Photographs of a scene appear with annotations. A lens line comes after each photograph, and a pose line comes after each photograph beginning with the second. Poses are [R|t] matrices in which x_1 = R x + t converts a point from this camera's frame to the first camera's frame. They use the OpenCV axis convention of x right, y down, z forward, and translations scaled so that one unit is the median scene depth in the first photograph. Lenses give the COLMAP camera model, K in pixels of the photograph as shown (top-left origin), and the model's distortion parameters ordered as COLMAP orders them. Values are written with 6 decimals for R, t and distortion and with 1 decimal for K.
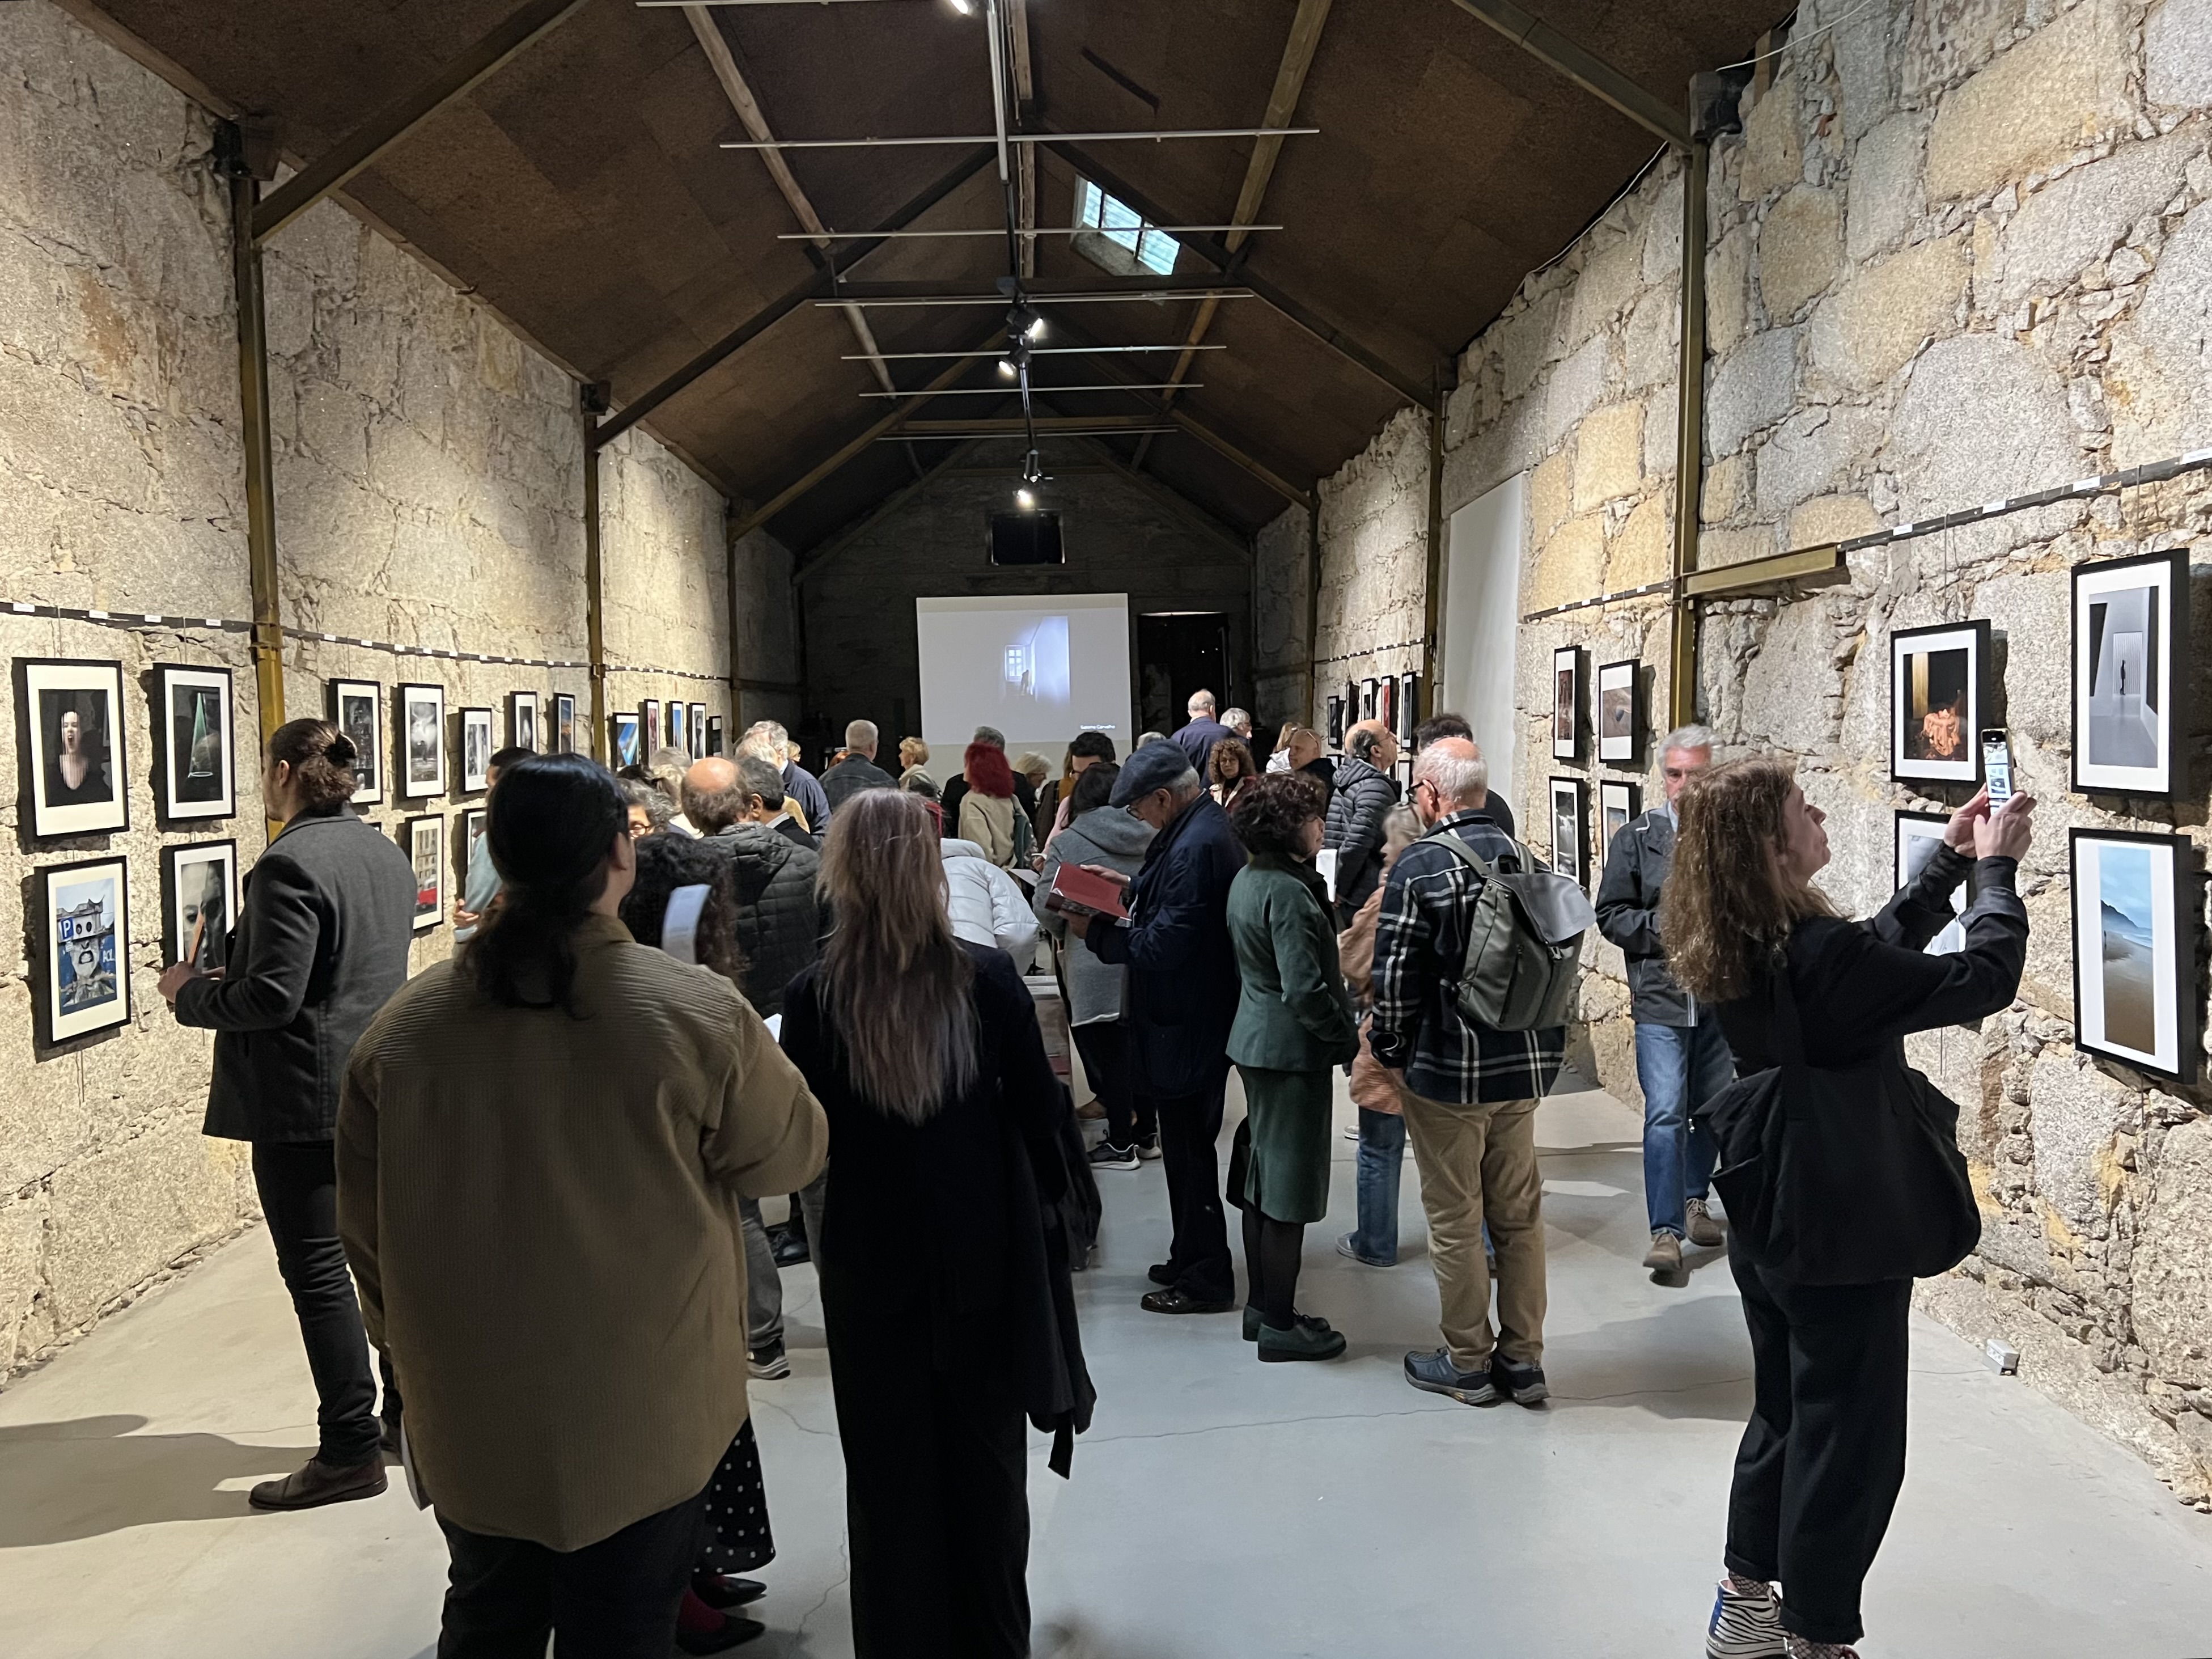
lens RADIAL K [[1644.7, 0, 1106.0], [0, 1644.7, 829.5], [0, 0, 1]] dist [0.012343, -0.001228]
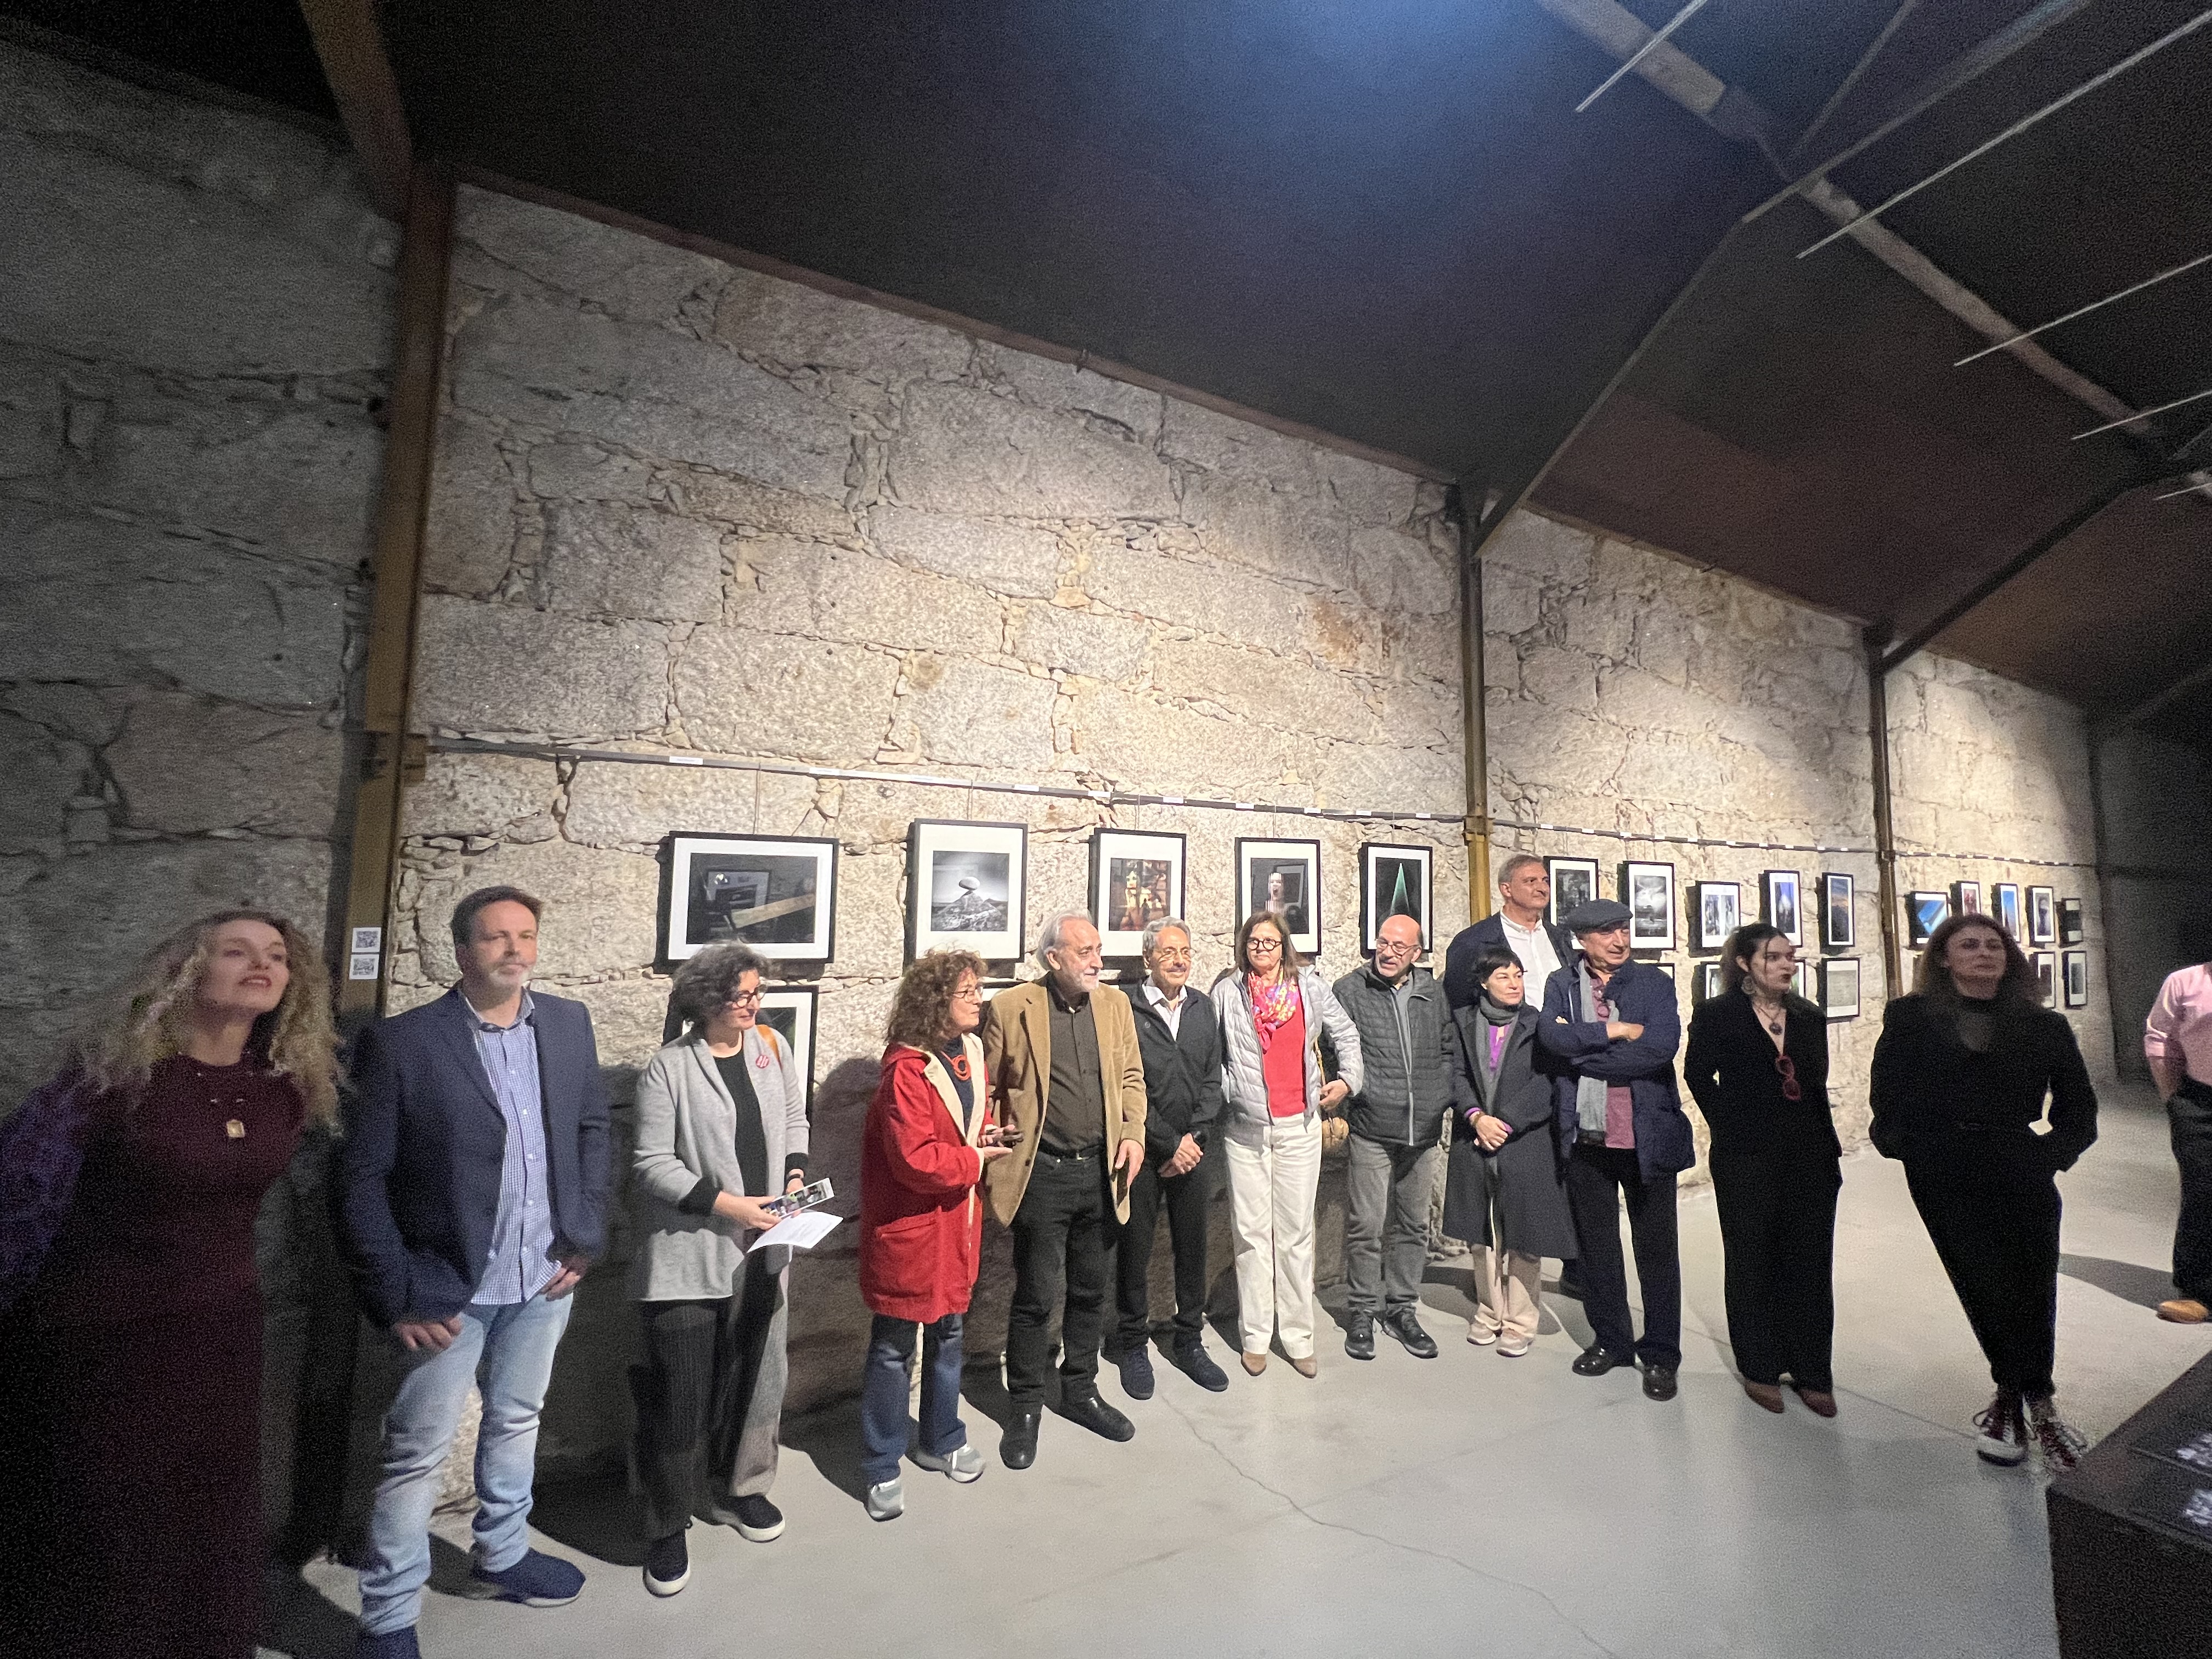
lens RADIAL K [[885.2, 0, 1106.0], [0, 885.2, 829.5], [0, 0, 1]] dist [-0.000116, -0.000167]
pose [[0.448107, -0.060158, -0.891953, 0.020465], [-0.074051, 0.991807, -0.104095, -0.009625], [0.890908, 0.112696, 0.439981, 0.329091]]
